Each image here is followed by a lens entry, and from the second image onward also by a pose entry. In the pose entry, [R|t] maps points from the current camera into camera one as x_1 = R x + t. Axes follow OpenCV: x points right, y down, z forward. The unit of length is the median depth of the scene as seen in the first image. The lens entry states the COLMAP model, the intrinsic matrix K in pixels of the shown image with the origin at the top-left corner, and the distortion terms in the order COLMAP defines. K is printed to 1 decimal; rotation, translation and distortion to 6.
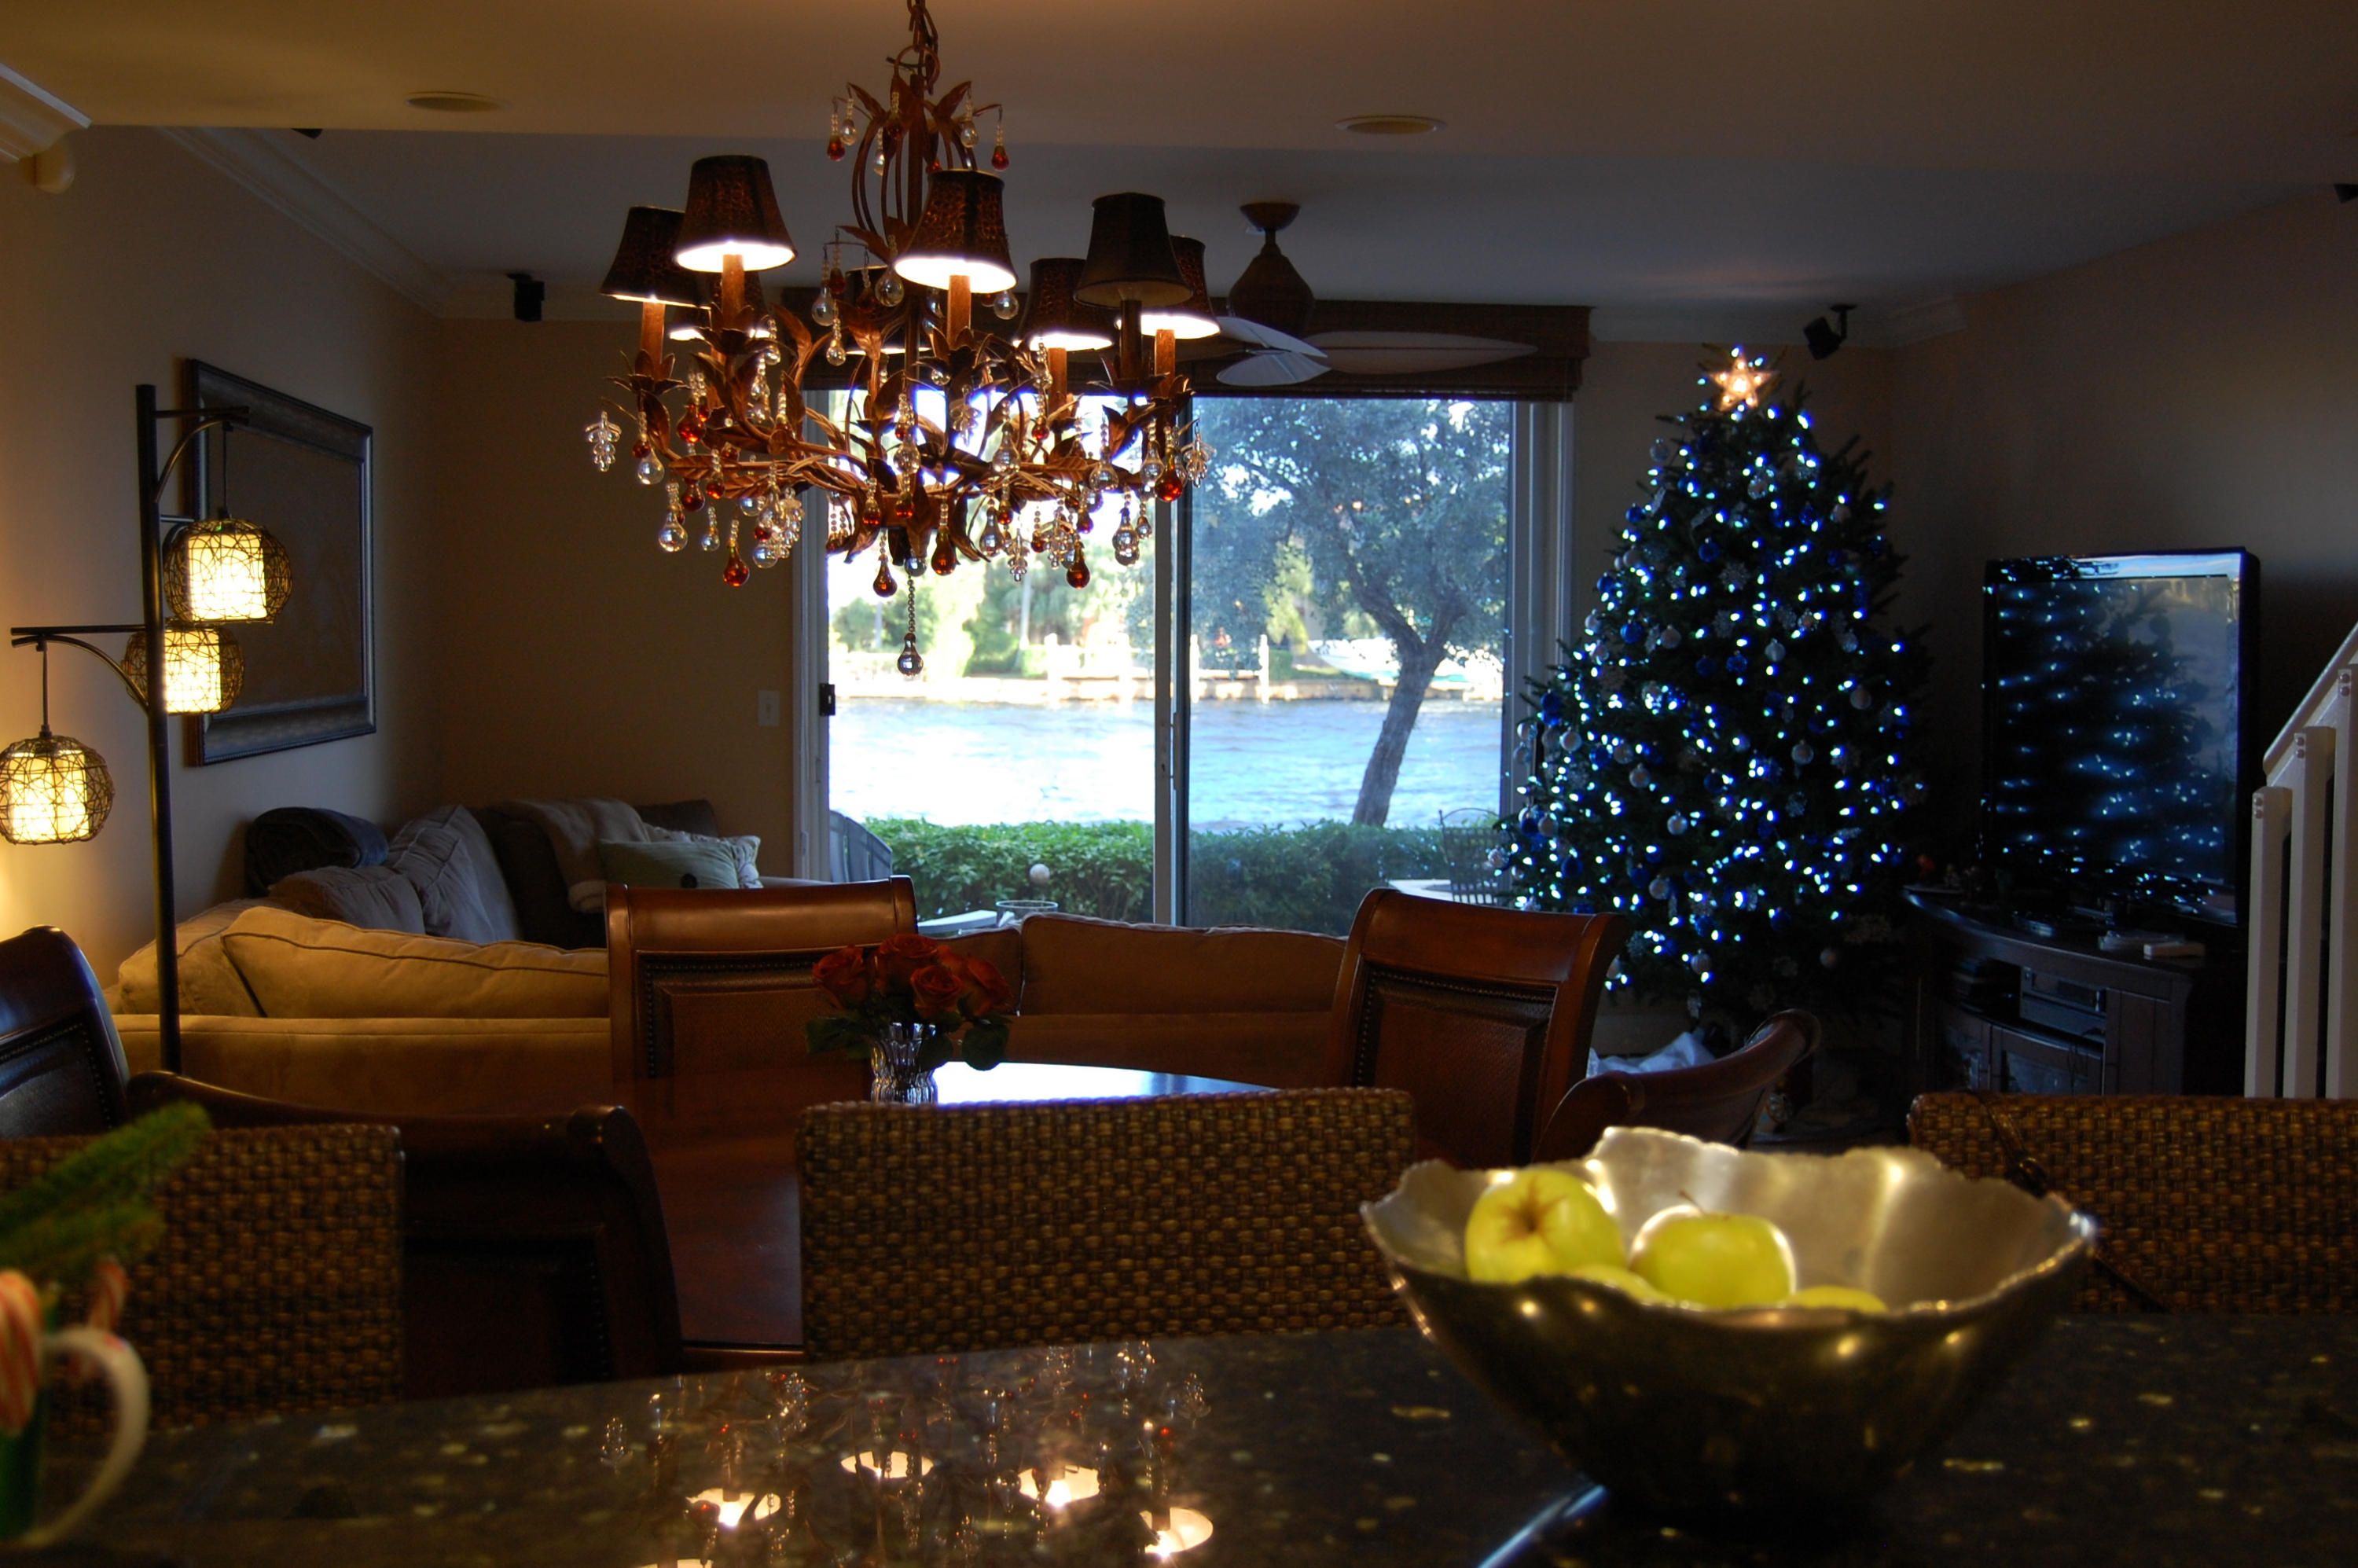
lens RADIAL K [[2443.6, 0, 1179.5], [0, 2443.6, 785.3], [0, 0, 1]] dist [-0.077471, 0.000000]
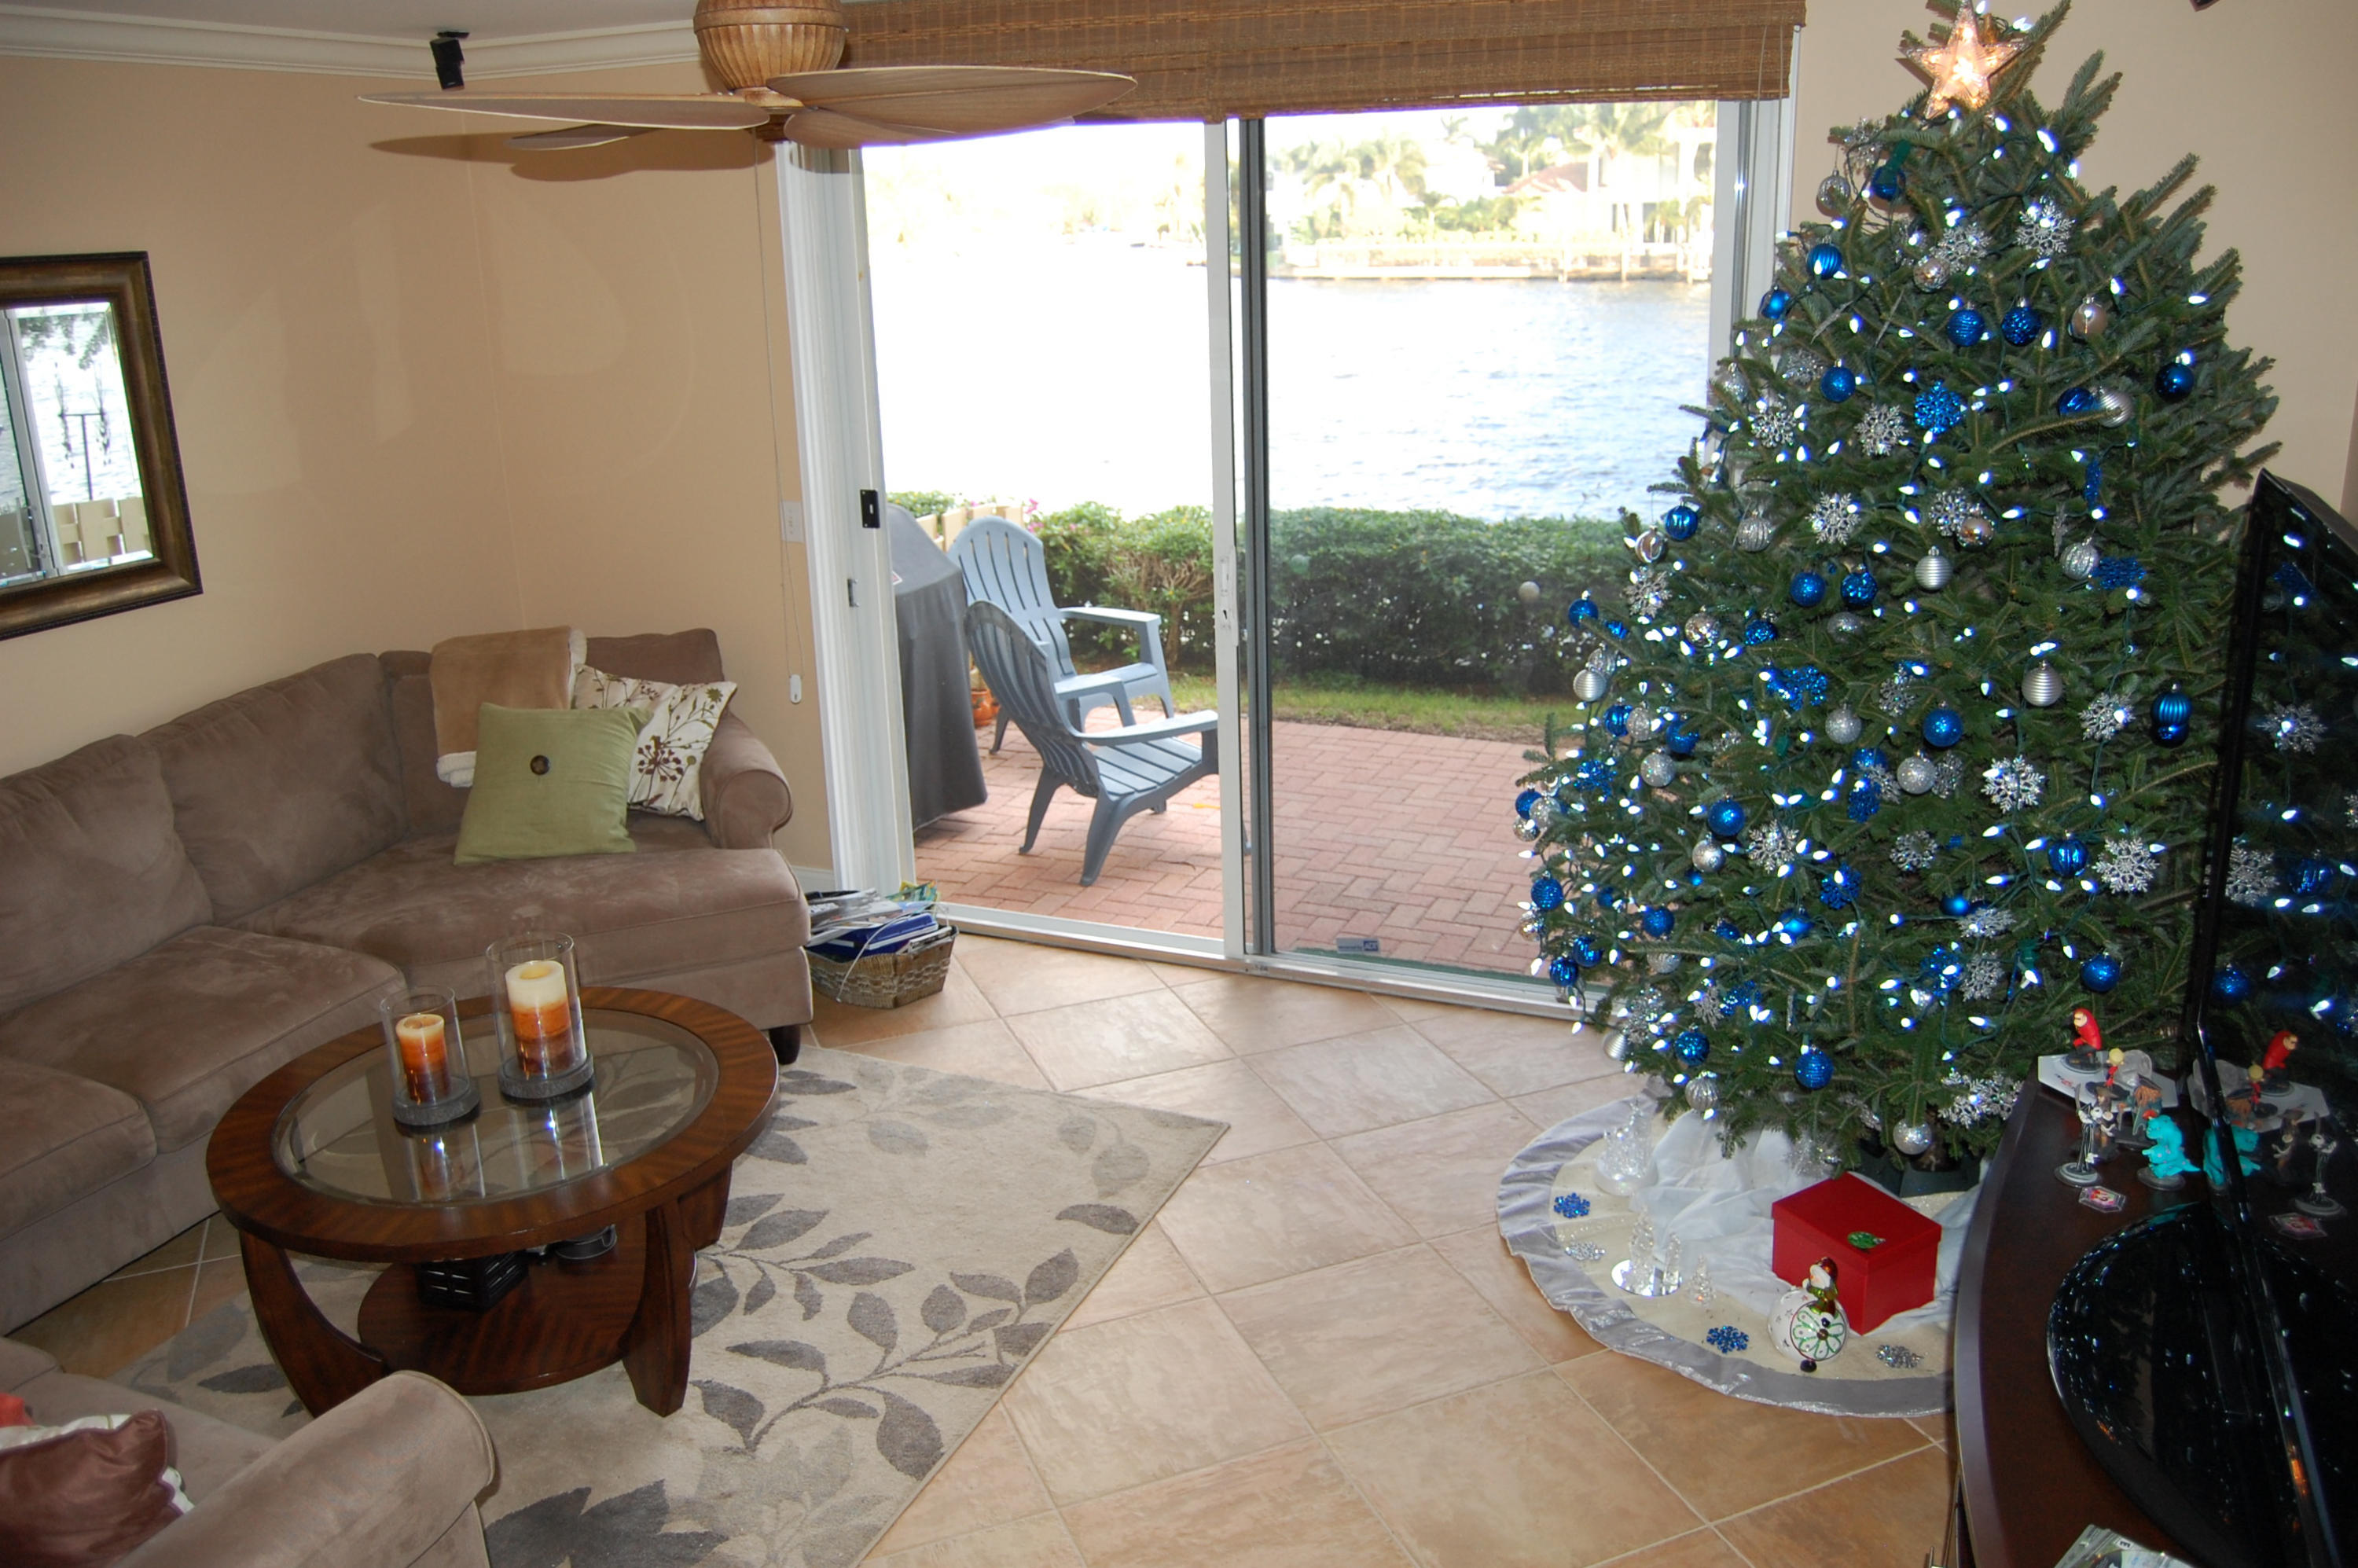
lens RADIAL K [[1844.4, 0, 1174.7], [0, 1844.4, 786.2], [0, 0, 1]] dist [-0.089427, 0.029241]
pose [[0.865468, 0.123859, -0.485411, 0.310116], [-0.002335, 0.969940, 0.243332, -0.111036], [0.500958, -0.209463, 0.839742, 0.560132]]
